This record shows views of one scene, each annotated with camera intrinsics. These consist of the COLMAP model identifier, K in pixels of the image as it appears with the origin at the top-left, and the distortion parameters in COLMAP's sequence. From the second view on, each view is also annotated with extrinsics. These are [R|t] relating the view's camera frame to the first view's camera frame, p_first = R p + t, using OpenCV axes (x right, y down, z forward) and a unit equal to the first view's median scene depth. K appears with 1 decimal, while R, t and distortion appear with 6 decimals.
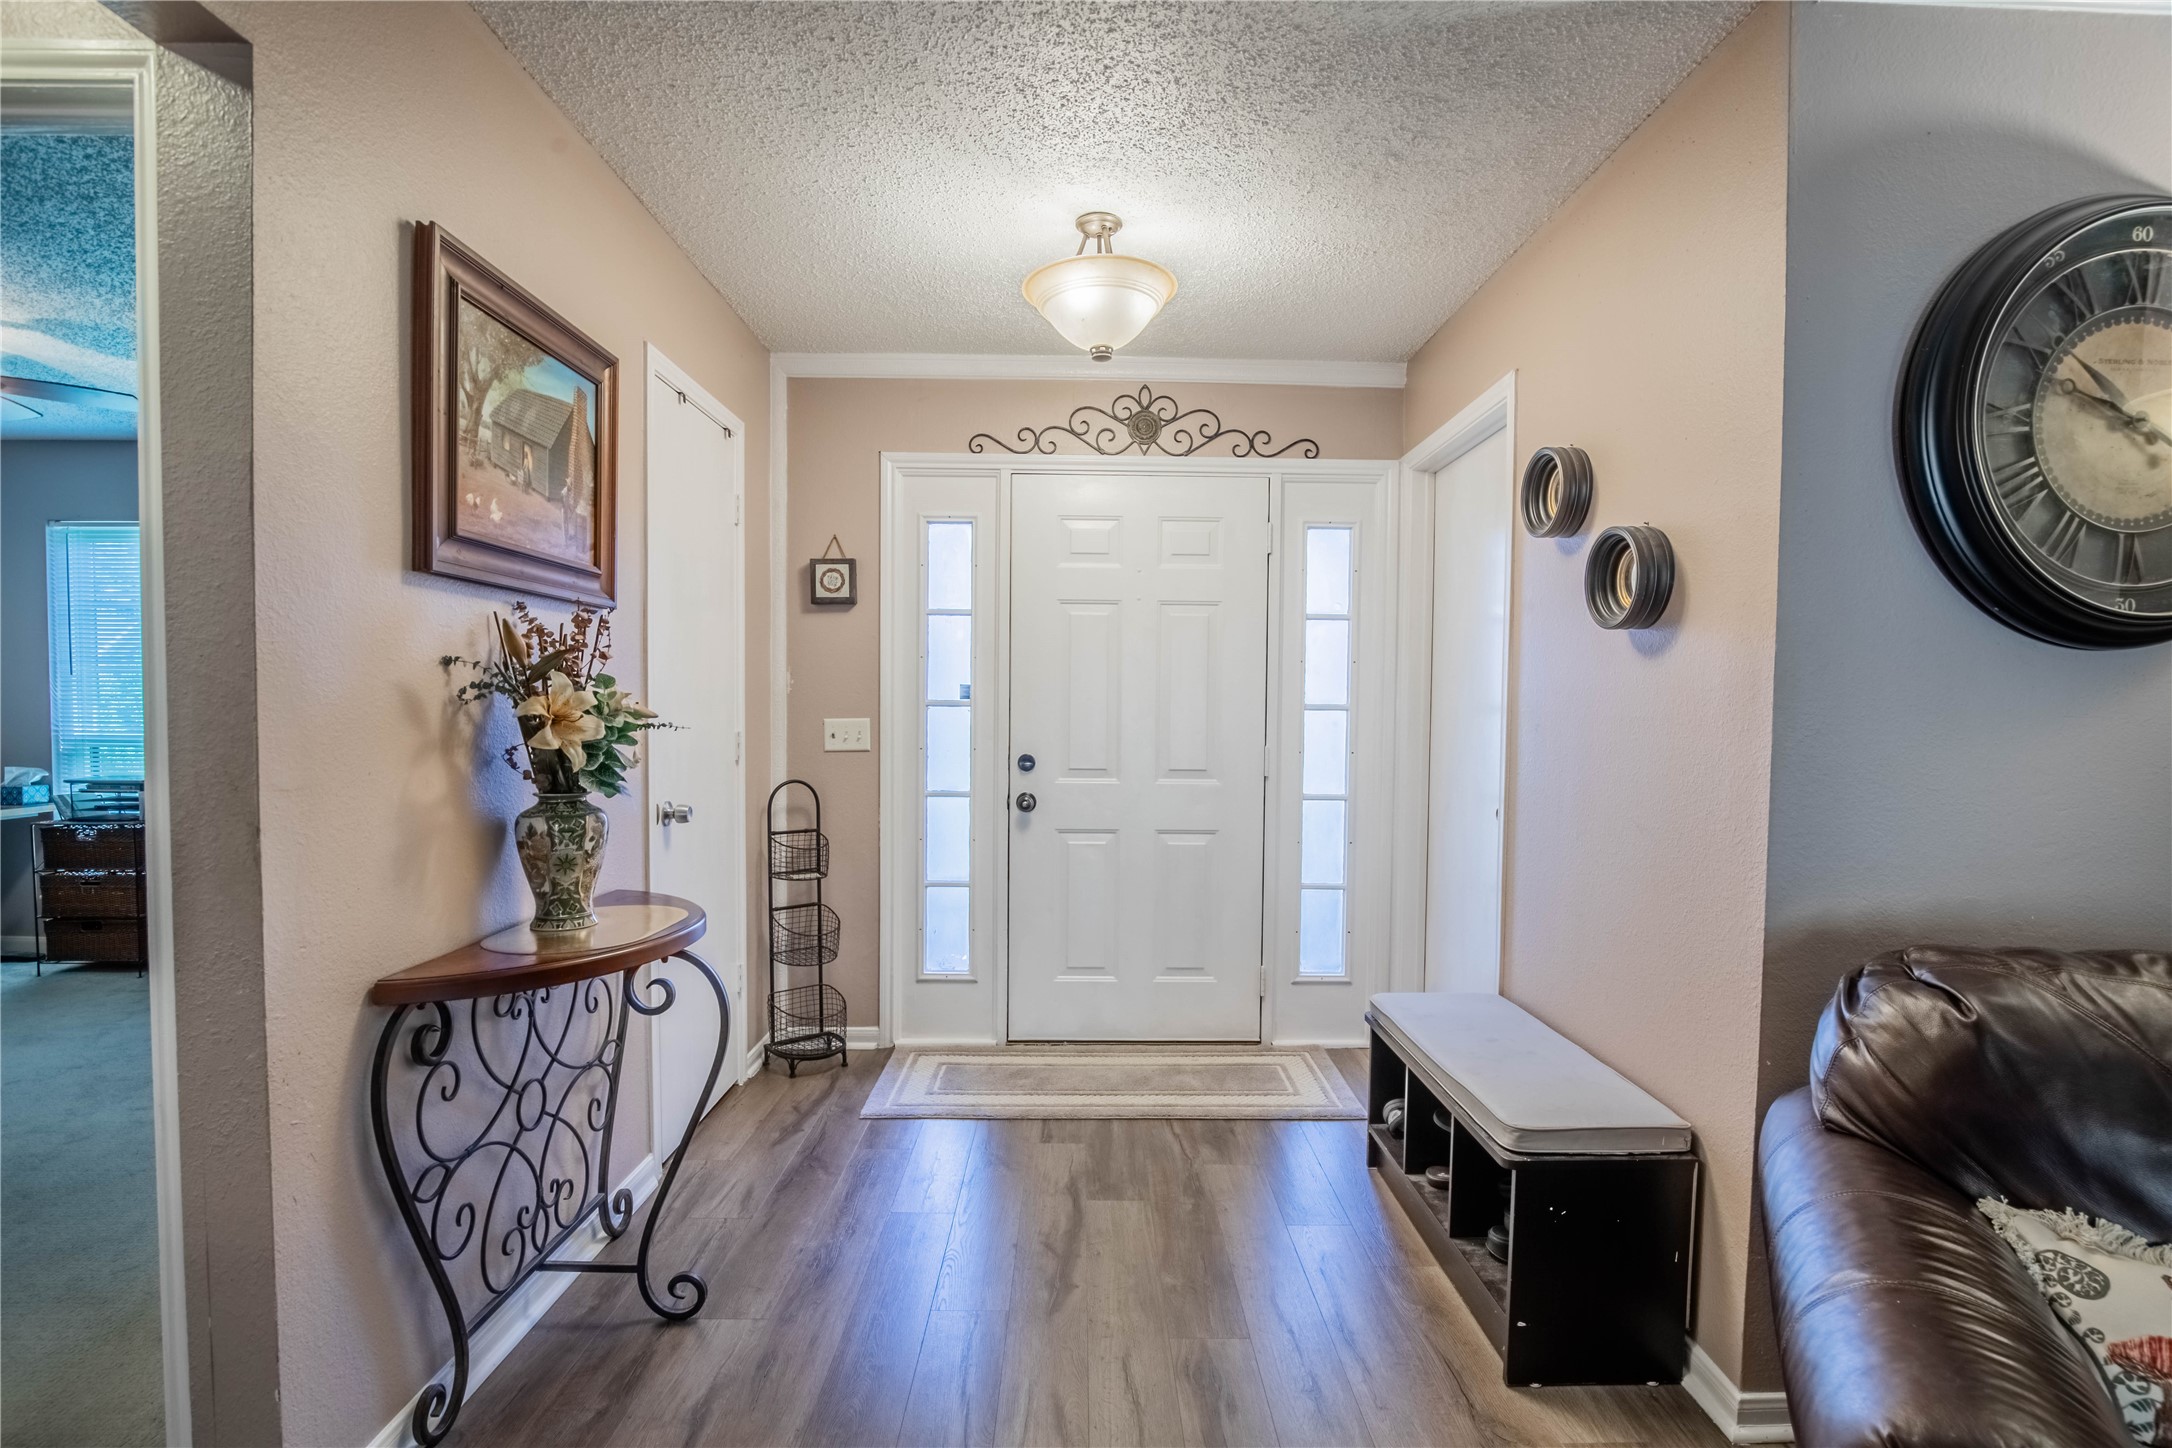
lens RADIAL K [[1006.9, 0, 1101.7], [0, 1006.9, 745.4], [0, 0, 1]] dist [-0.034136, 0.006563]
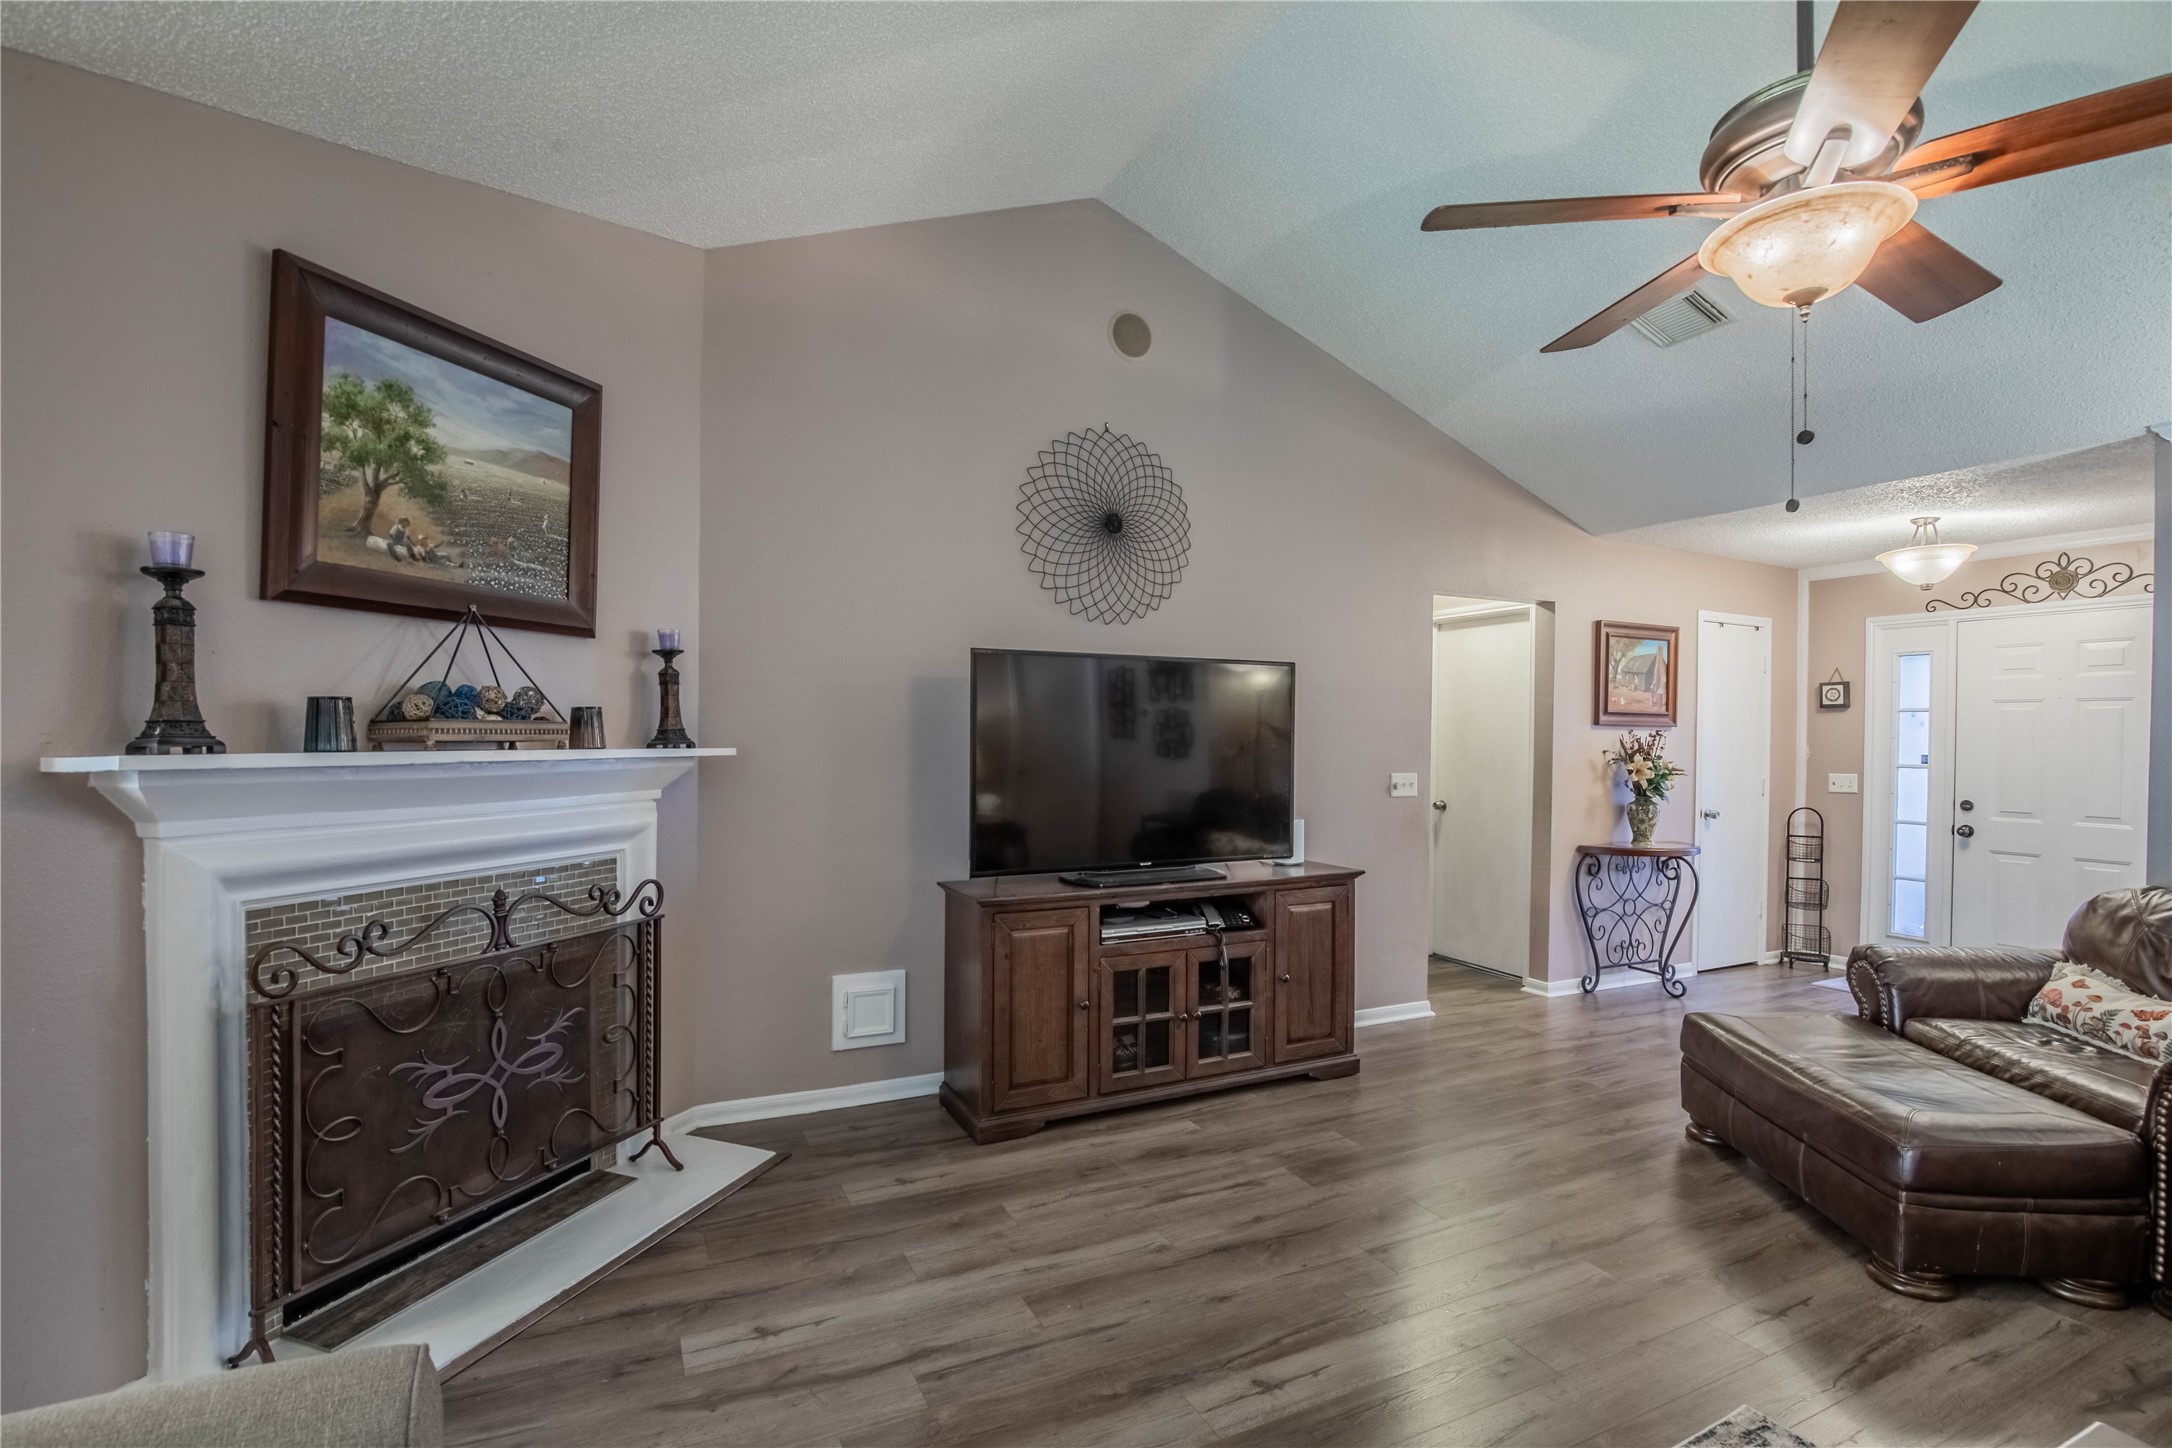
lens RADIAL K [[1006.9, 0, 1099.0], [0, 1006.9, 741.7], [0, 0, 1]] dist [-0.034136, 0.006563]
pose [[0.420669, -0.000212, -0.907214, 1.295957], [-0.044985, 0.998765, -0.021093, 0.019385], [0.906098, 0.049684, 0.420140, -1.502723]]
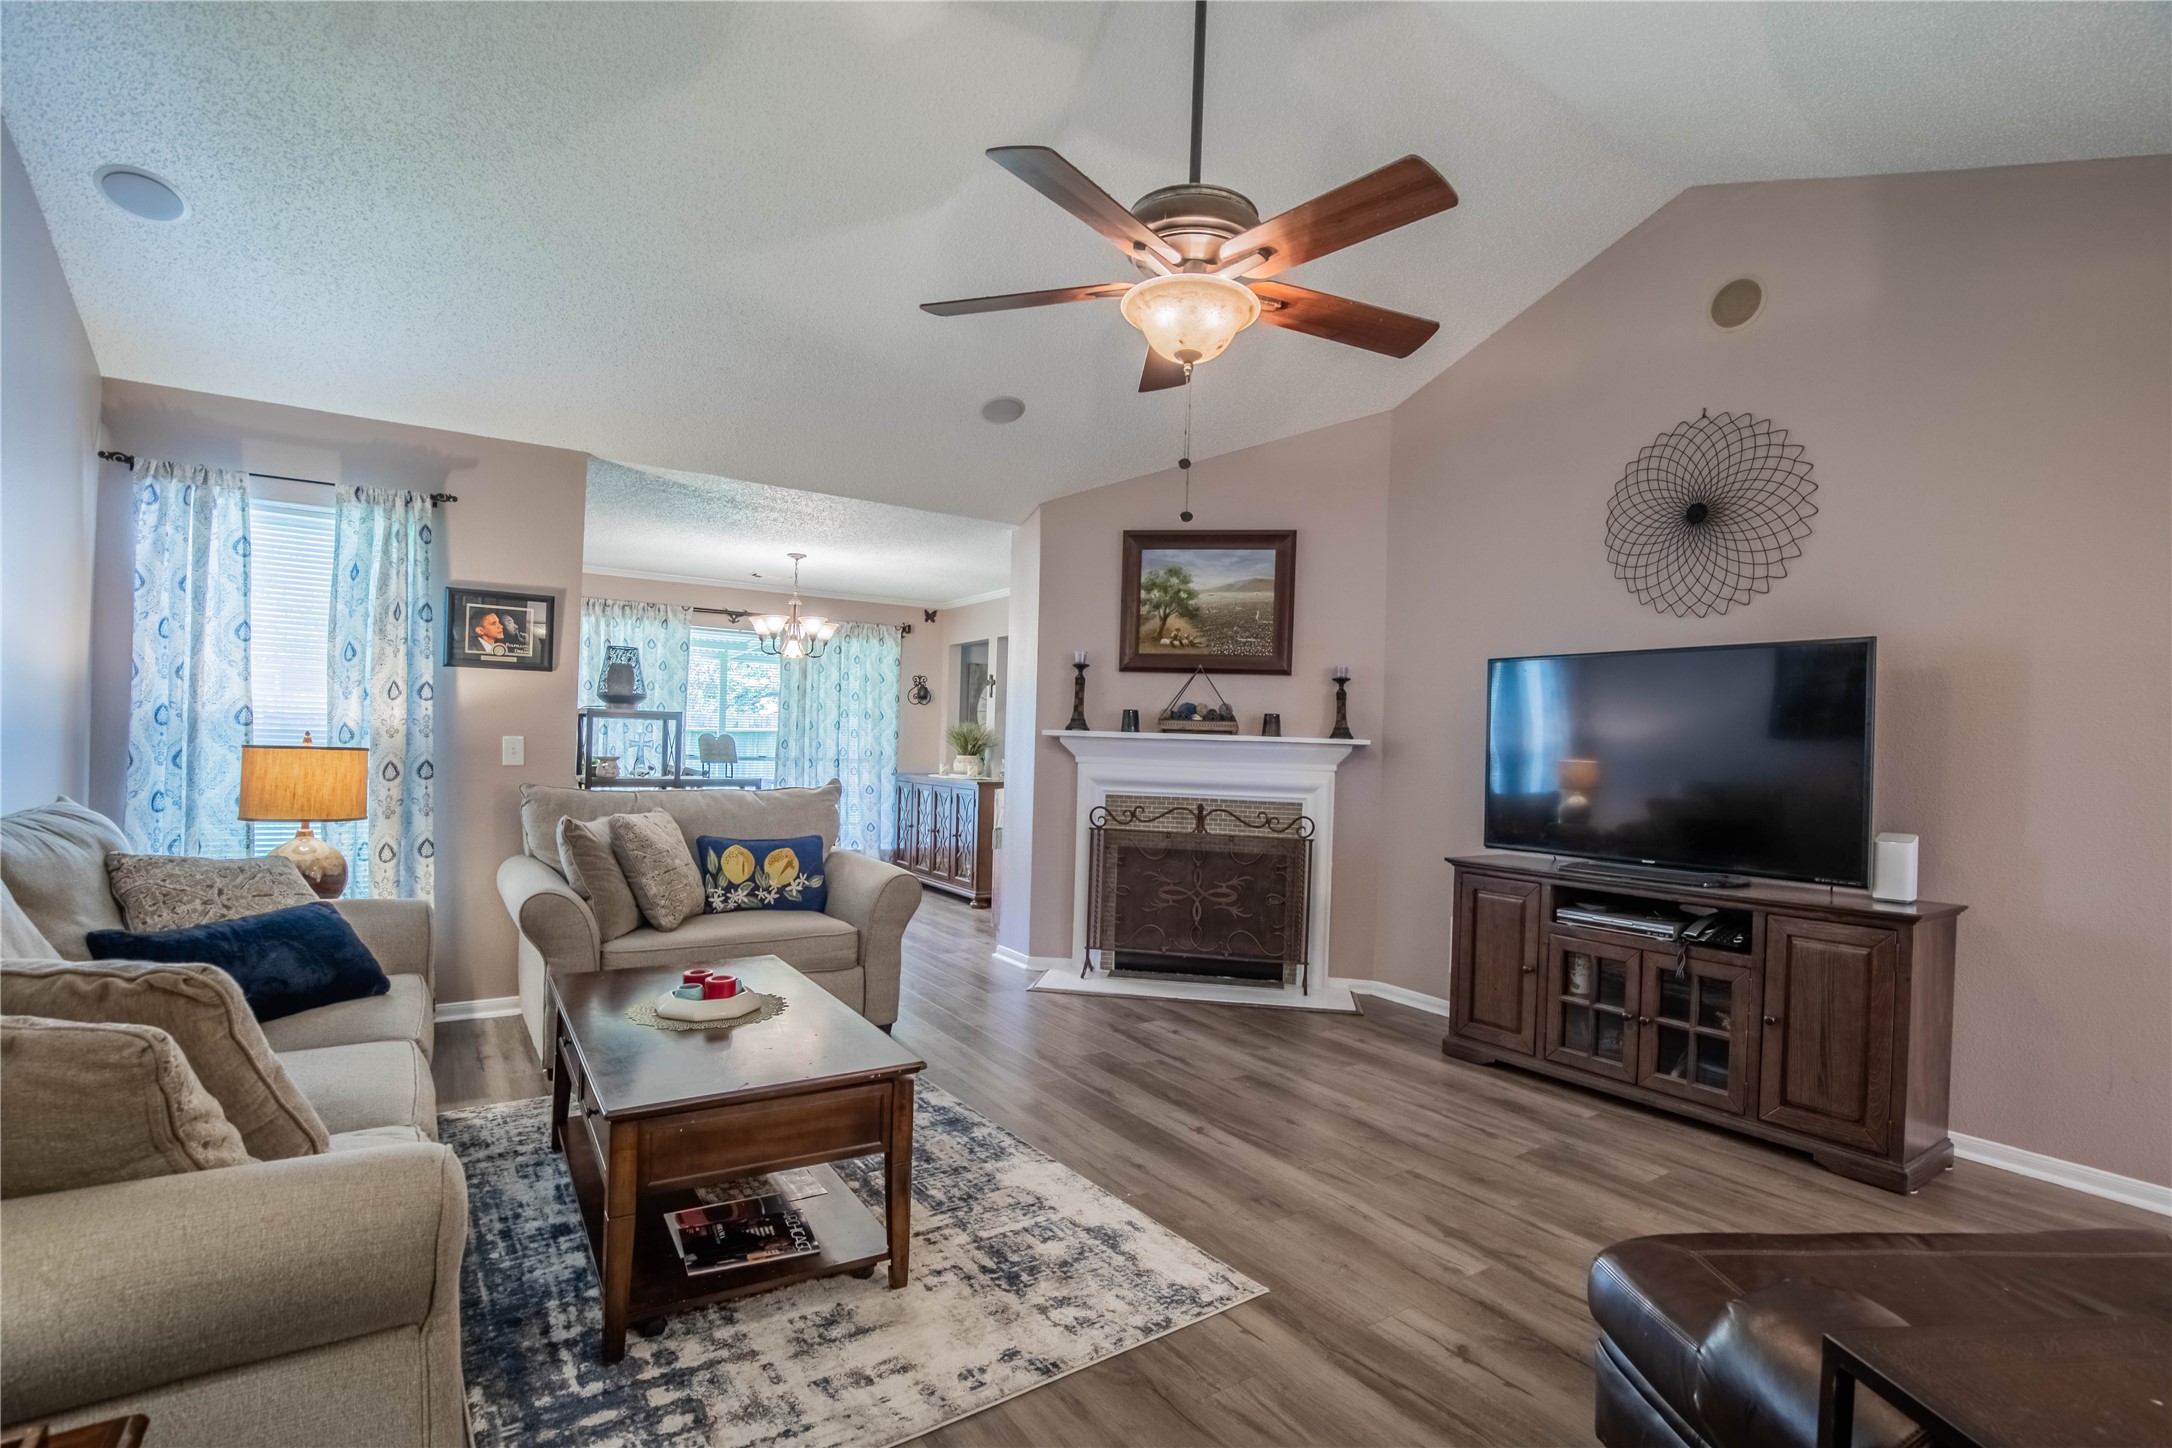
lens RADIAL K [[1011.1, 0, 1096.2], [0, 1011.1, 744.7], [0, 0, 1]] dist [-0.027939, -0.000394]
pose [[-0.837732, -0.038227, -0.544743, 1.476219], [-0.065938, 0.997329, 0.031416, -0.000186], [0.542087, 0.062238, -0.838015, 0.331259]]
